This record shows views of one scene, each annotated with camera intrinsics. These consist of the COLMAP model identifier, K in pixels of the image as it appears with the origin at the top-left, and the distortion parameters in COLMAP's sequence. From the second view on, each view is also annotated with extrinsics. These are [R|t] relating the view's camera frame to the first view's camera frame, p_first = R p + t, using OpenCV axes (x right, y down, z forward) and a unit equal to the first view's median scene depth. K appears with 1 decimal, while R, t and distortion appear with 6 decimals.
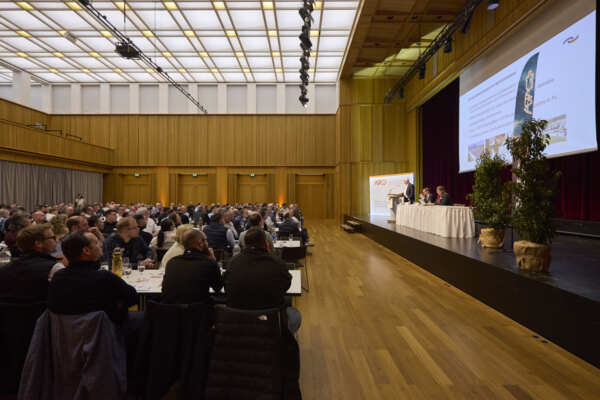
lens RADIAL K [[282.9, 0, 300.0], [0, 282.9, 200.0], [0, 0, 1]] dist [-0.002557, -0.000454]
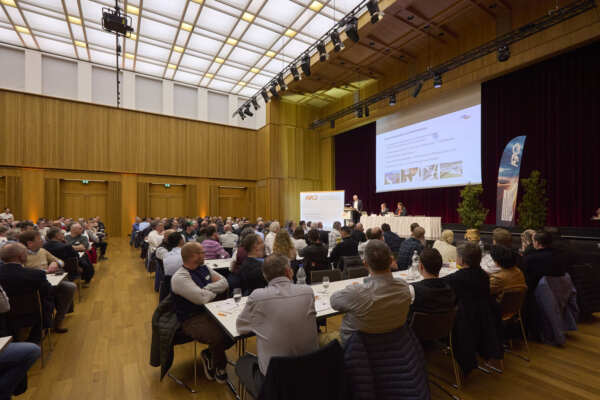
lens RADIAL K [[292.0, 0, 299.2], [0, 292.0, 217.1], [0, 0, 1]] dist [0.020885, -0.000537]
pose [[0.849627, -0.012982, 0.527225, -0.357036], [0.005380, 0.999858, 0.015950, -0.001287], [-0.527357, -0.010715, 0.849576, 0.006134]]
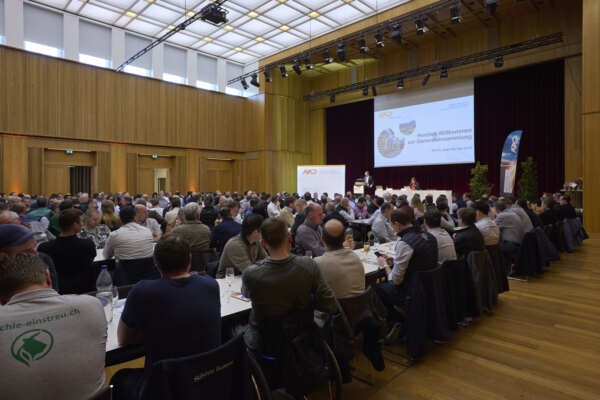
lens RADIAL K [[361.0, 0, 299.8], [0, 361.0, 197.4], [0, 0, 1]] dist [0.000105, 0.003325]
pose [[0.702403, -0.025054, 0.711339, -0.710065], [0.005841, 0.999550, 0.029438, -0.001377], [-0.711756, -0.016522, 0.702233, 0.006436]]
